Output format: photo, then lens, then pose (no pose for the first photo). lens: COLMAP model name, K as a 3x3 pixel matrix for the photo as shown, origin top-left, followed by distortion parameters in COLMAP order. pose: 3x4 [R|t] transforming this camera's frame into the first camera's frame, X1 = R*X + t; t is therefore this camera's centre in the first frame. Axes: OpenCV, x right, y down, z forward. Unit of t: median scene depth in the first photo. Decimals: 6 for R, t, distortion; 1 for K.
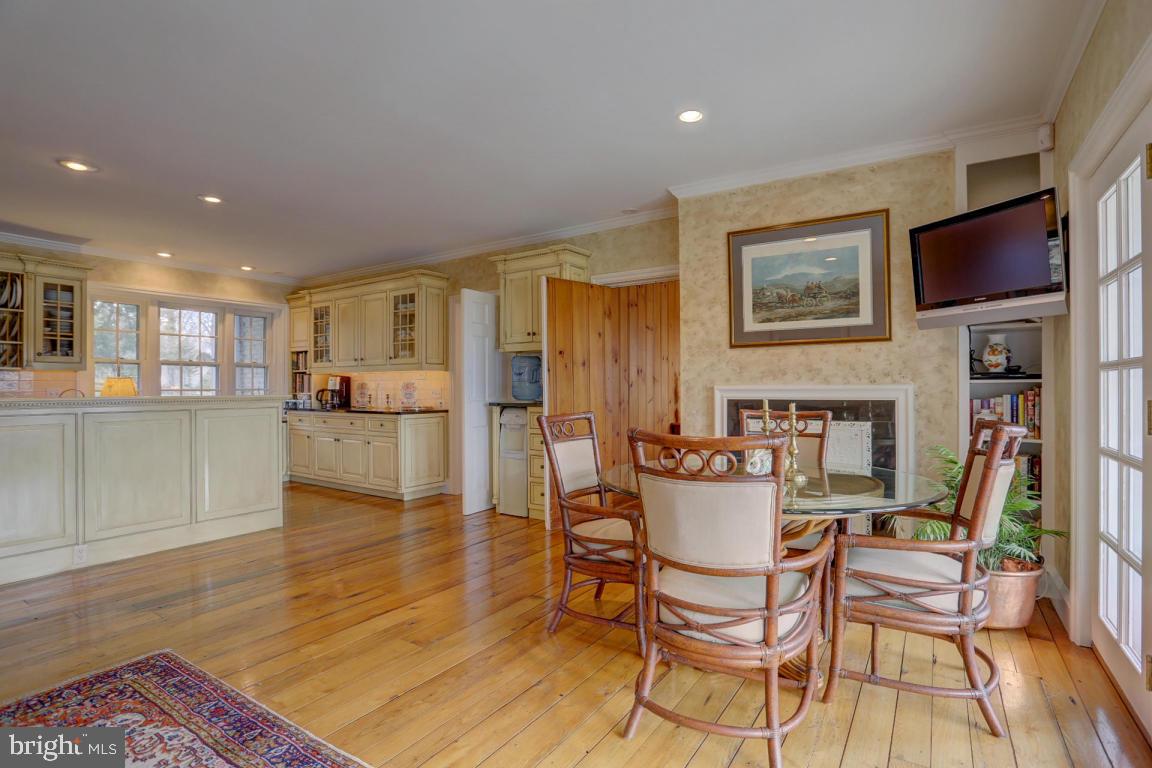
lens RADIAL K [[567.3, 0, 579.8], [0, 567.3, 385.9], [0, 0, 1]] dist [-0.073994, 0.028296]
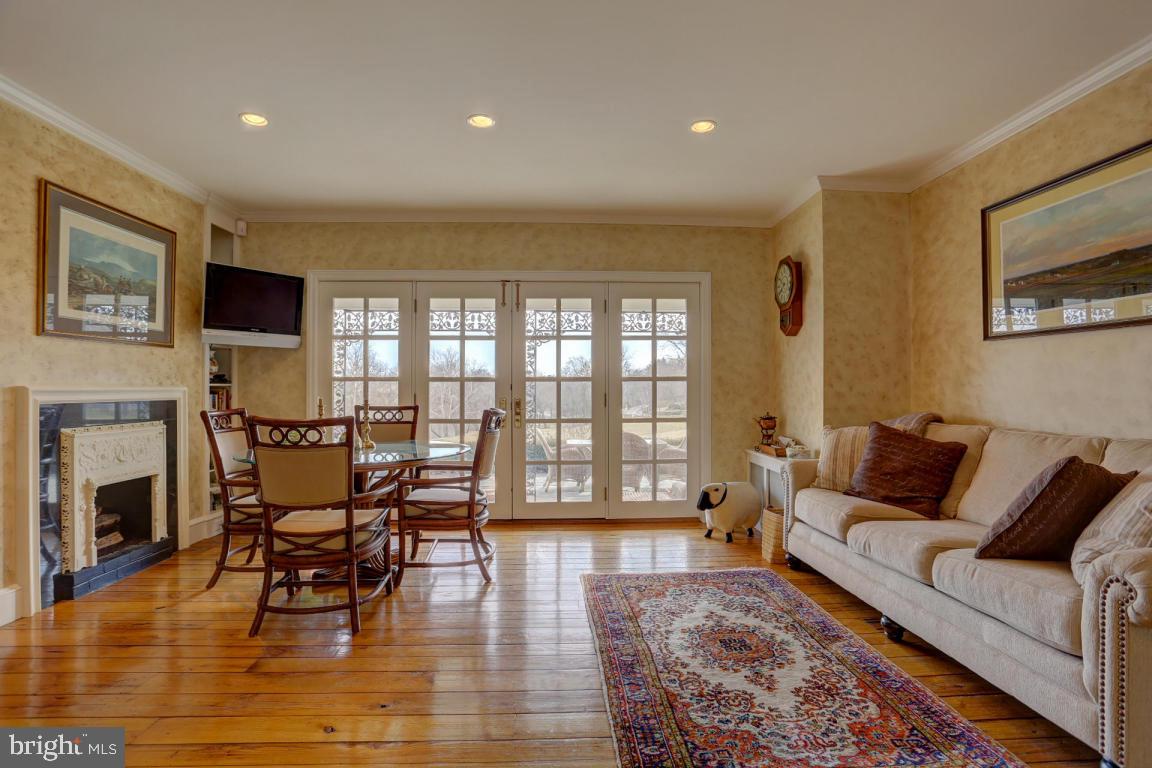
lens RADIAL K [[567.3, 0, 584.4], [0, 567.3, 384.7], [0, 0, 1]] dist [-0.073994, 0.028296]
pose [[-0.591704, 0.010100, 0.806092, -0.572041], [-0.001082, 0.999911, -0.013323, 0.005663], [-0.806154, -0.008755, -0.591641, 0.662482]]
